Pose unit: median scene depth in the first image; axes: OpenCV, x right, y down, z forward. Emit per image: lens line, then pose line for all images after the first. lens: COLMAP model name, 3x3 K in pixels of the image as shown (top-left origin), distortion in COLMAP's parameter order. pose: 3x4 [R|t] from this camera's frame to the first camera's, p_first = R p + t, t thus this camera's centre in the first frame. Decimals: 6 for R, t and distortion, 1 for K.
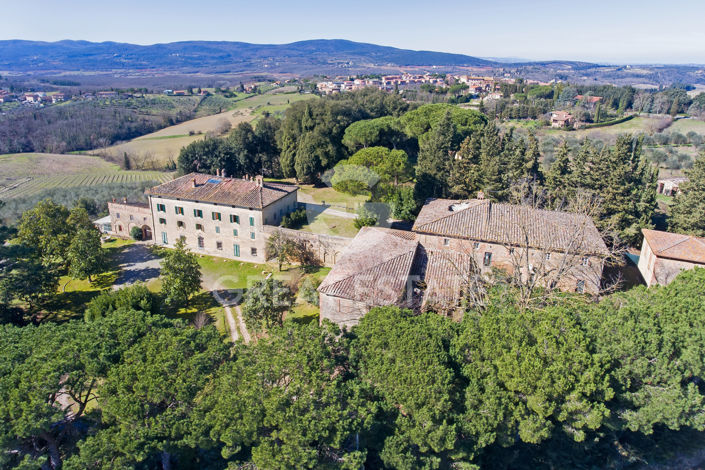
lens RADIAL K [[428.1, 0, 349.9], [0, 428.1, 182.4], [0, 0, 1]] dist [-0.001991, 0.000359]
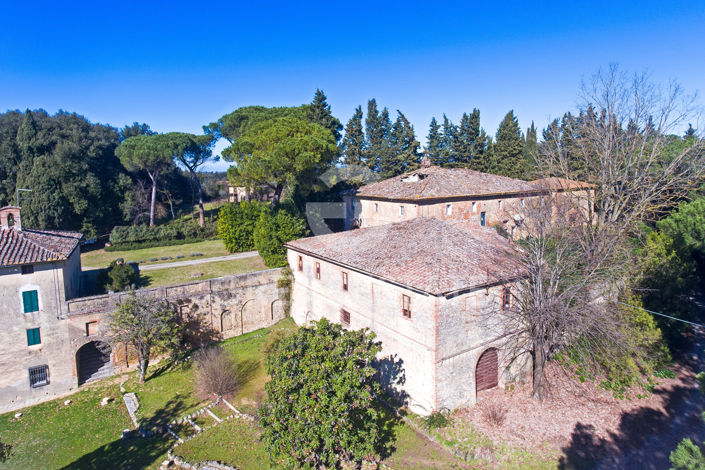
lens RADIAL K [[415.6, 0, 350.1], [0, 415.6, 202.0], [0, 0, 1]] dist [-0.001810, 0.000315]
pose [[0.636432, -0.095038, 0.765456, -0.263083], [0.247087, 0.965205, -0.085599, 0.086914], [-0.730686, 0.243612, 0.637770, 0.386864]]
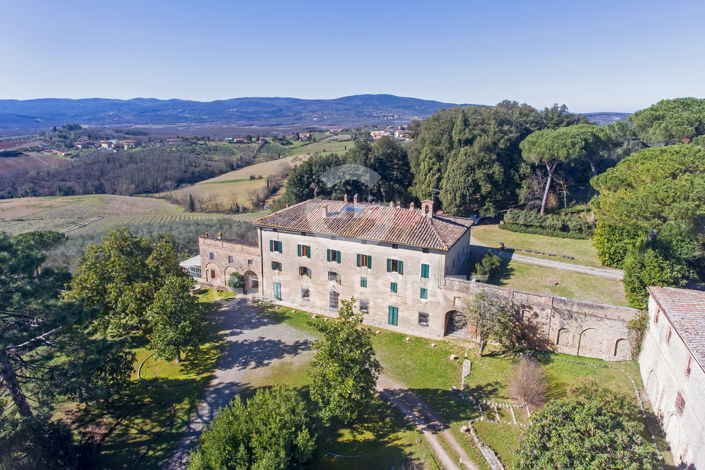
lens RADIAL K [[415.6, 0, 350.1], [0, 415.6, 202.0], [0, 0, 1]] dist [-0.001810, 0.000315]
pose [[0.994707, 0.012945, -0.101929, -0.219957], [-0.019996, 0.997453, -0.068461, 0.027355], [0.100784, 0.070137, 0.992433, 0.298433]]
